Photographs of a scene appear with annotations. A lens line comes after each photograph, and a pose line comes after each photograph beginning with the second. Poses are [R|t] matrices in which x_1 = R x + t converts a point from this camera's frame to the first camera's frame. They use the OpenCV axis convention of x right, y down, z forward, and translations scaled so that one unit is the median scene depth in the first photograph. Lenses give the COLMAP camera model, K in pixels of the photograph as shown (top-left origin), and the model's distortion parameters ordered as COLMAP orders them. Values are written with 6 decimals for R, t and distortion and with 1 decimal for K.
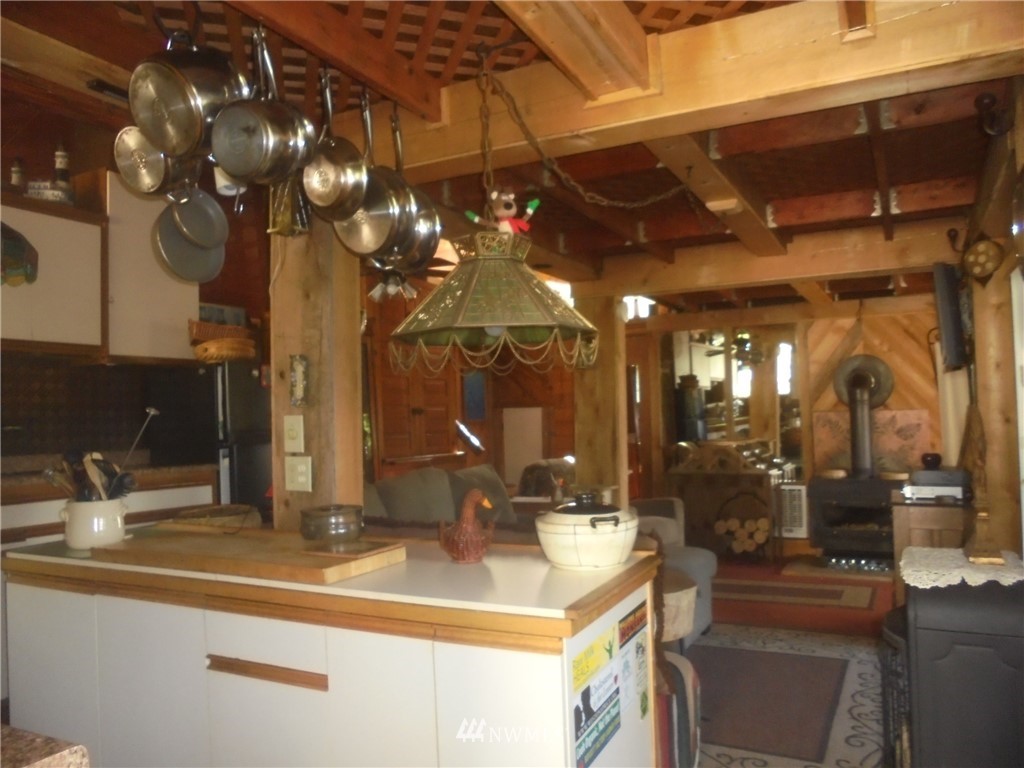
lens RADIAL K [[765.4, 0, 517.4], [0, 765.4, 382.8], [0, 0, 1]] dist [-0.126918, 0.084496]
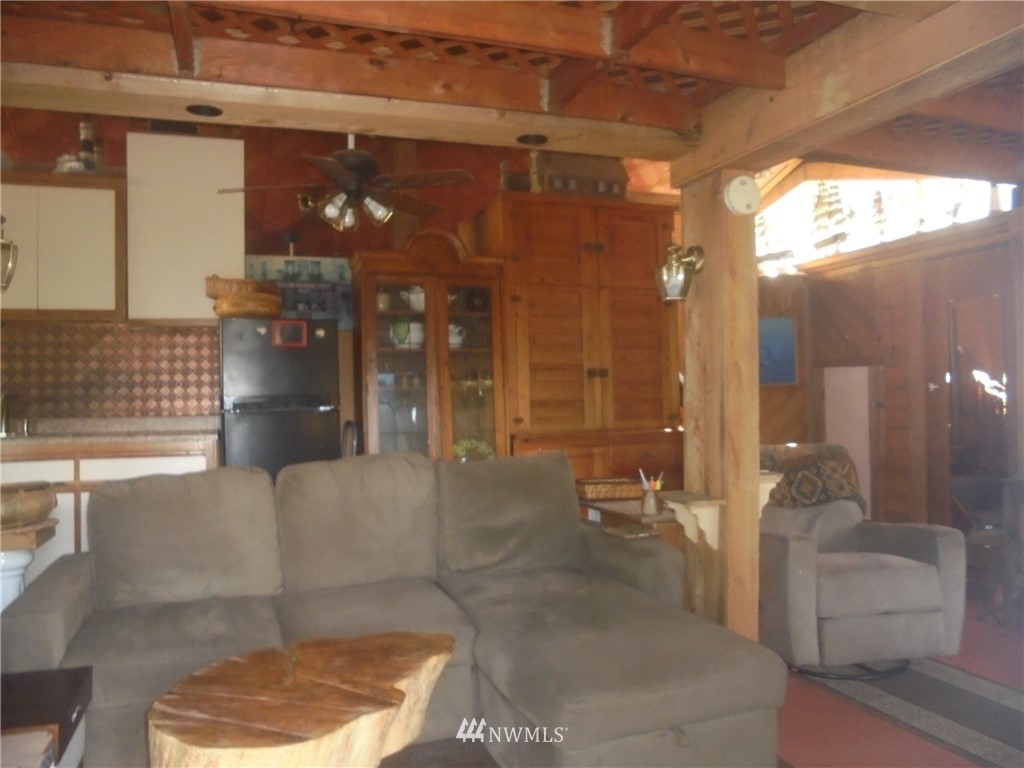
lens RADIAL K [[765.4, 0, 513.5], [0, 765.4, 388.7], [0, 0, 1]] dist [-0.126918, 0.084496]
pose [[0.752013, 0.008891, -0.659089, 0.741477], [0.029122, 0.998484, 0.046698, 0.035978], [0.658505, -0.054312, 0.750614, 0.890634]]
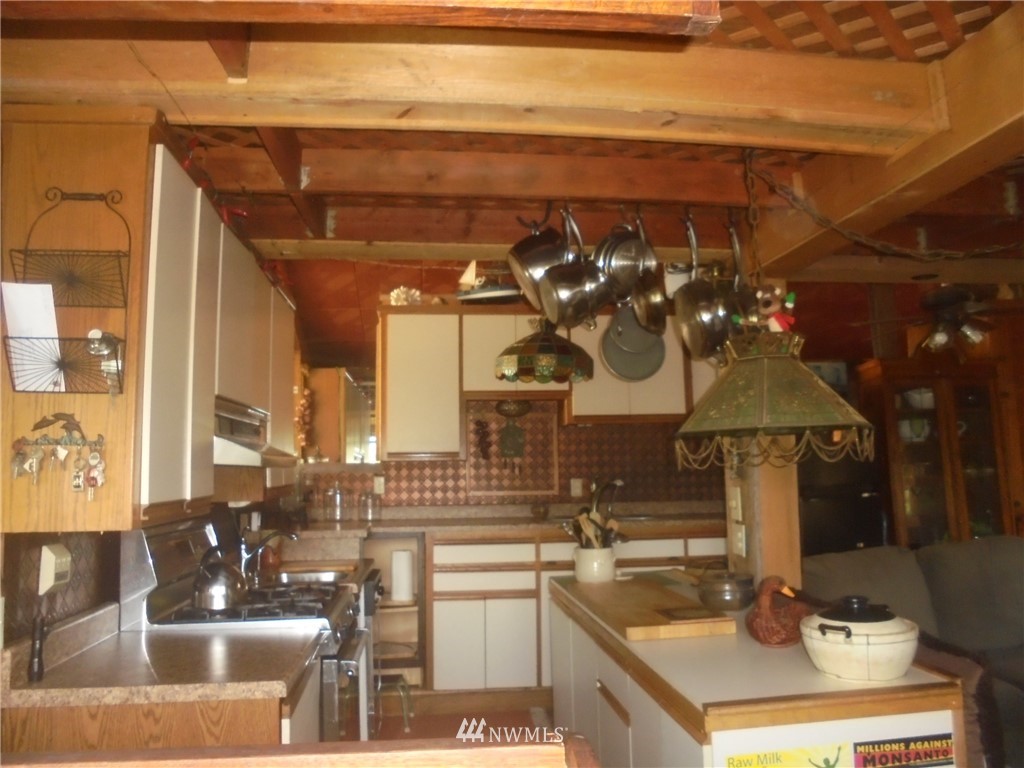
lens RADIAL K [[765.4, 0, 512.0], [0, 765.4, 386.0], [0, 0, 1]] dist [-0.126918, 0.084496]
pose [[0.548902, -0.065229, -0.833337, 0.463843], [0.035456, 0.997870, -0.054754, -0.056677], [0.835134, 0.000508, 0.550046, 0.109063]]
